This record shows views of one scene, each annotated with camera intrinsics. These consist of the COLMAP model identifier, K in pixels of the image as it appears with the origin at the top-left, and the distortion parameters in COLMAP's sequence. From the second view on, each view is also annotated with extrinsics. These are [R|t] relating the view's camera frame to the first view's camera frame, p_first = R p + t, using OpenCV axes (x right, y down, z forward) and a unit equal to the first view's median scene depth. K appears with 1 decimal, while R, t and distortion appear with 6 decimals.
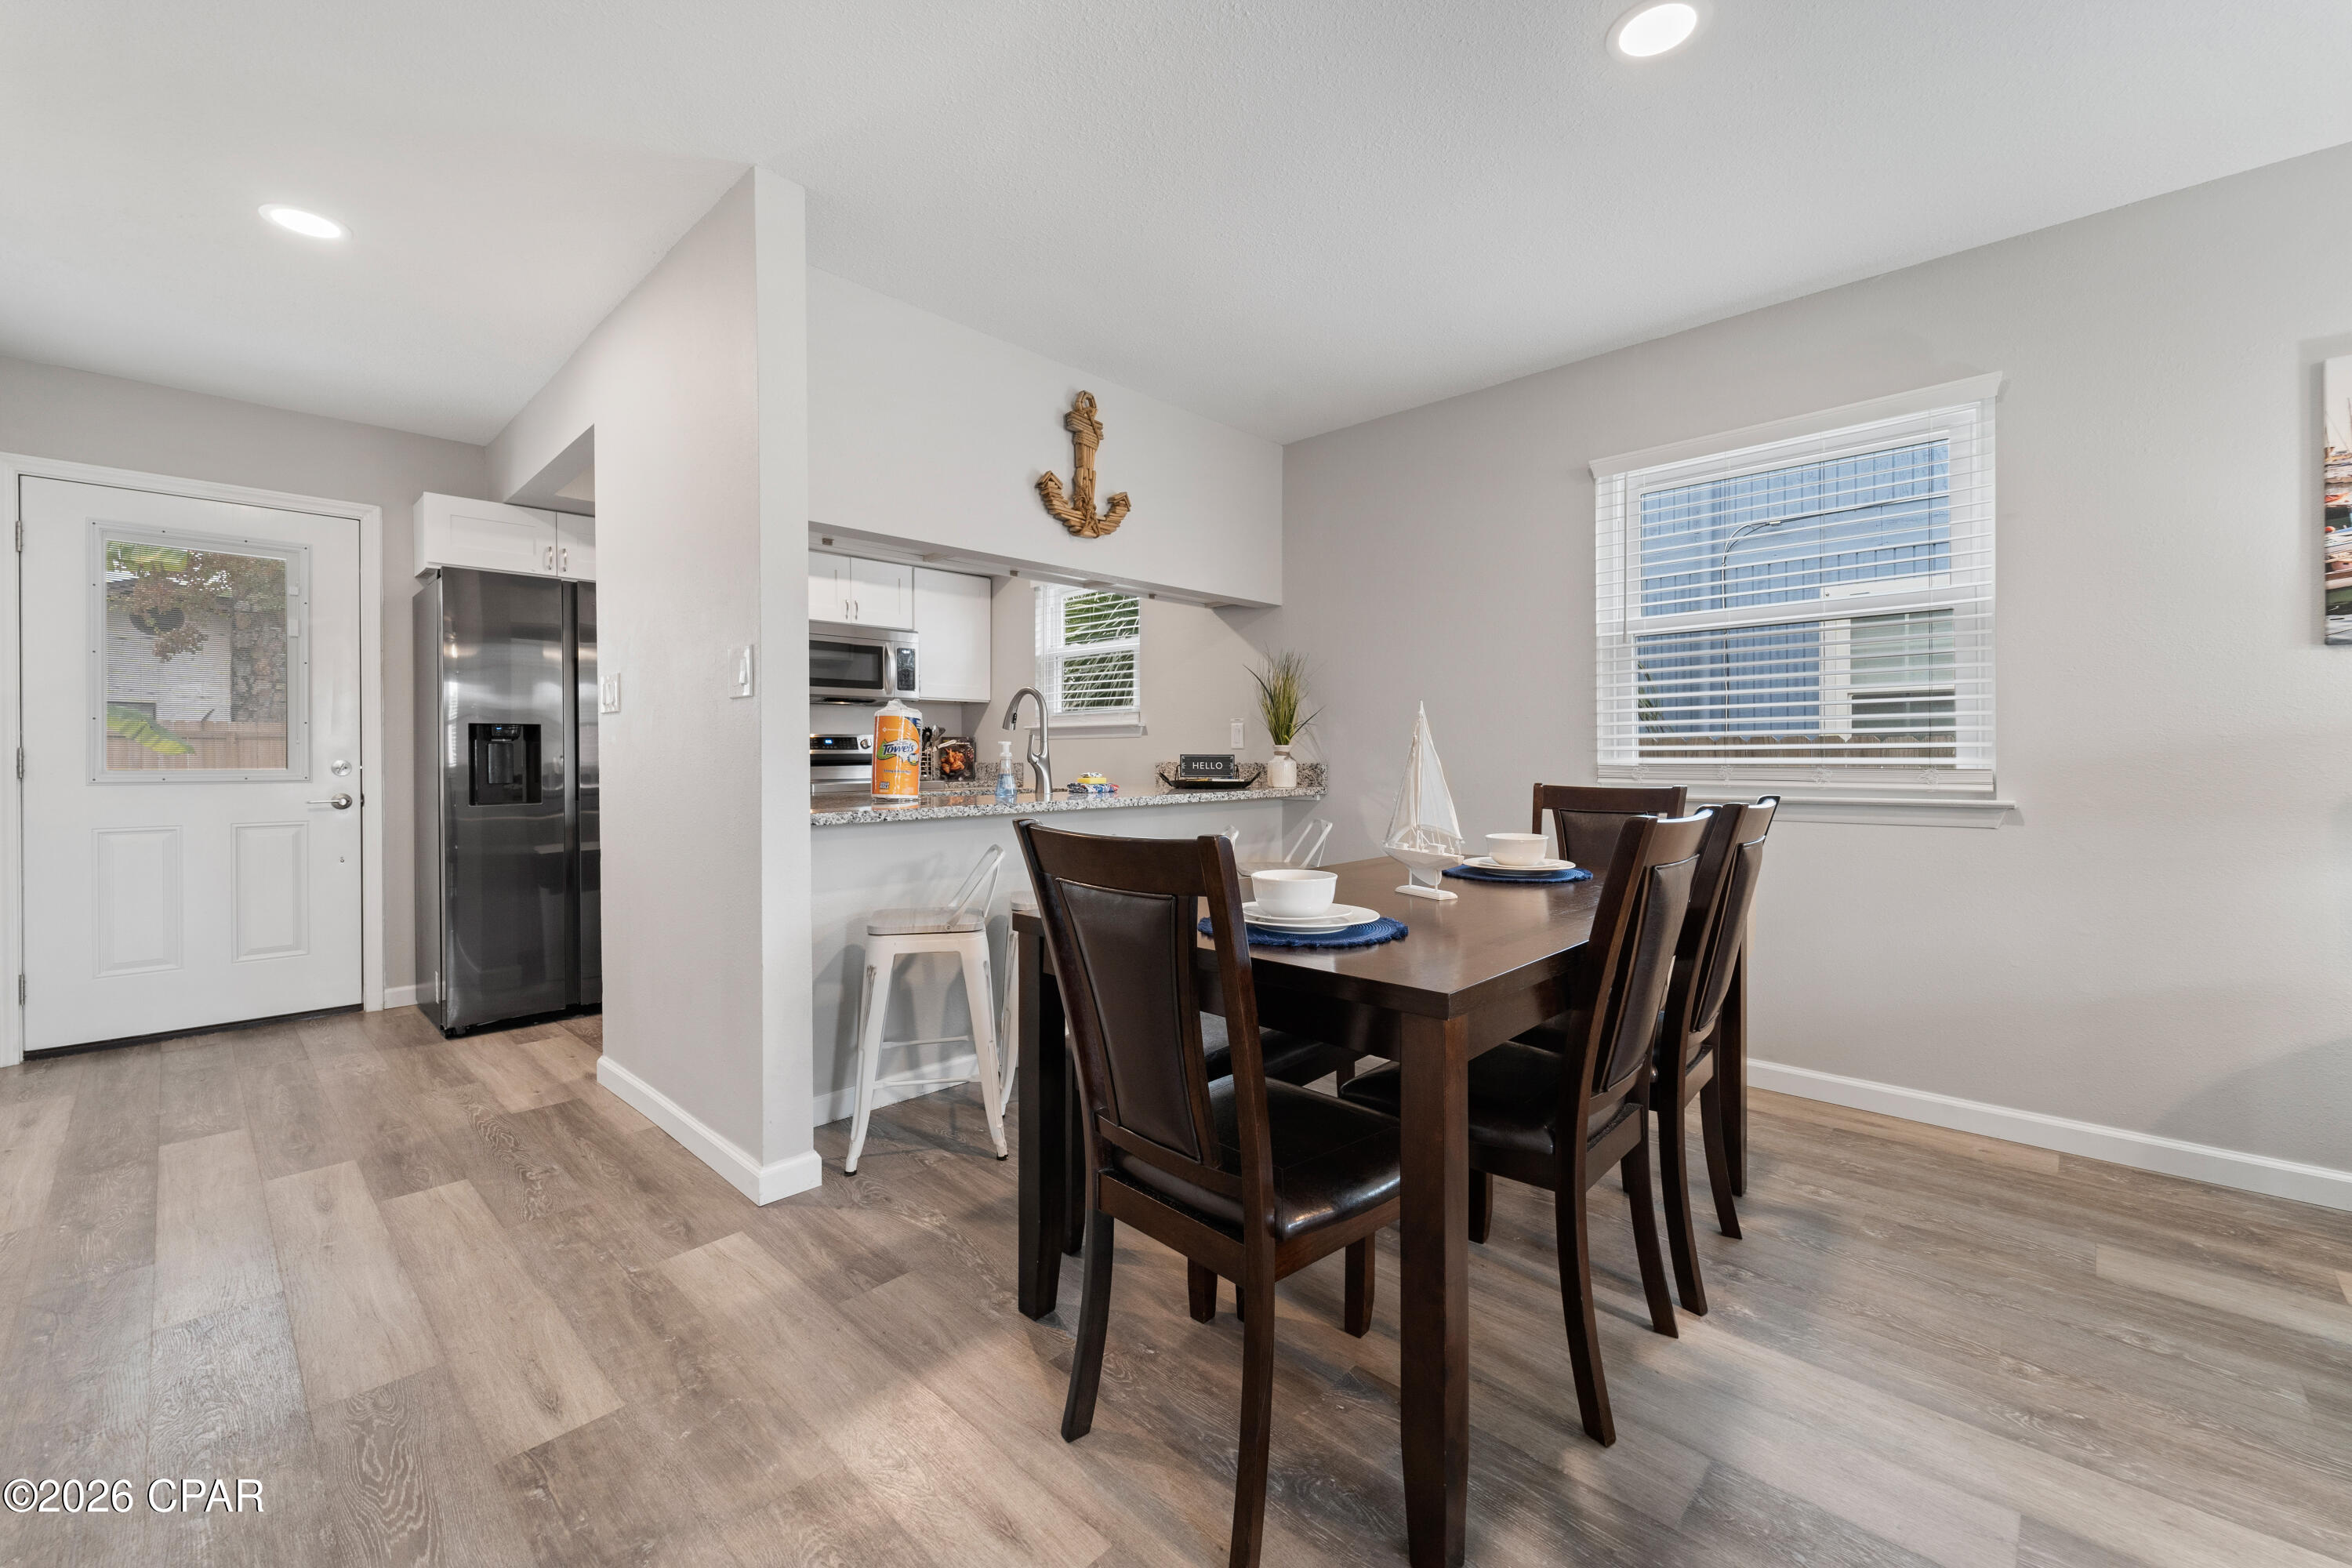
lens RADIAL K [[960.5, 0, 1180.9], [0, 960.5, 769.0], [0, 0, 1]] dist [-0.000864, -0.002562]
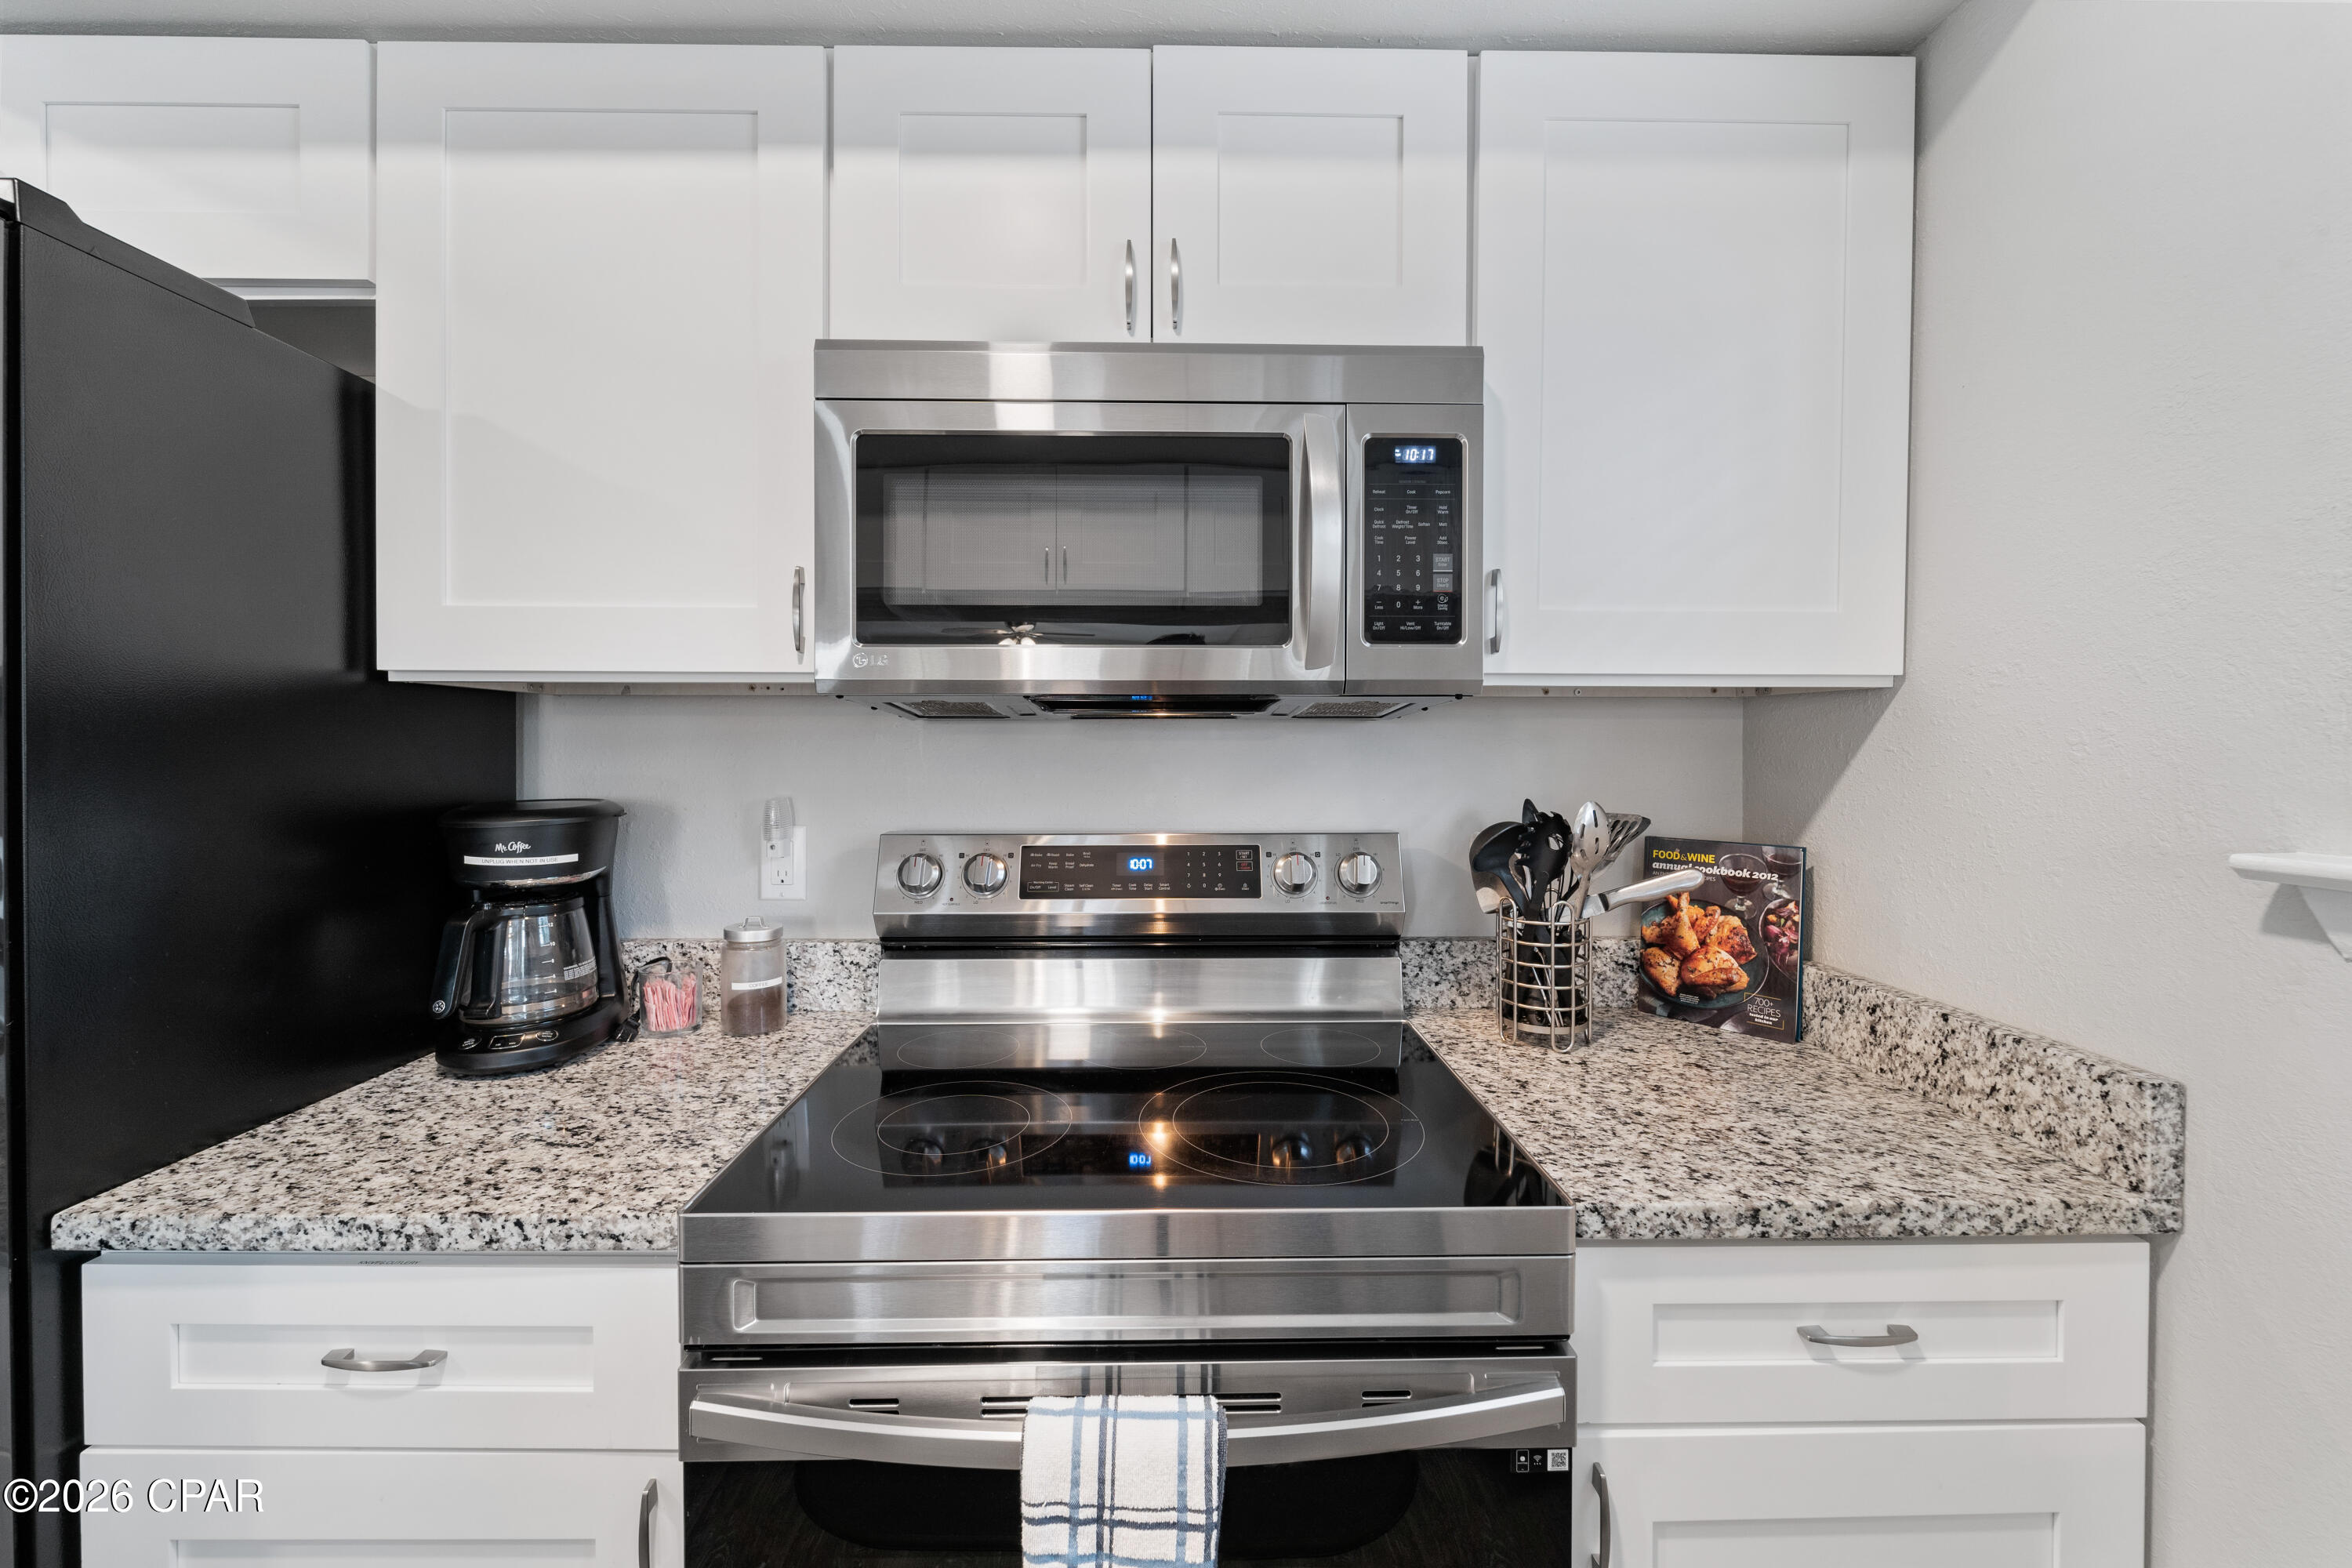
lens RADIAL K [[960.5, 0, 1180.6], [0, 960.5, 779.0], [0, 0, 1]] dist [-0.000864, -0.002562]
pose [[0.707943, 0.009967, -0.706199, -0.162142], [-0.009027, 0.999946, 0.005063, -0.048474], [0.706211, 0.002791, 0.707996, 0.748901]]
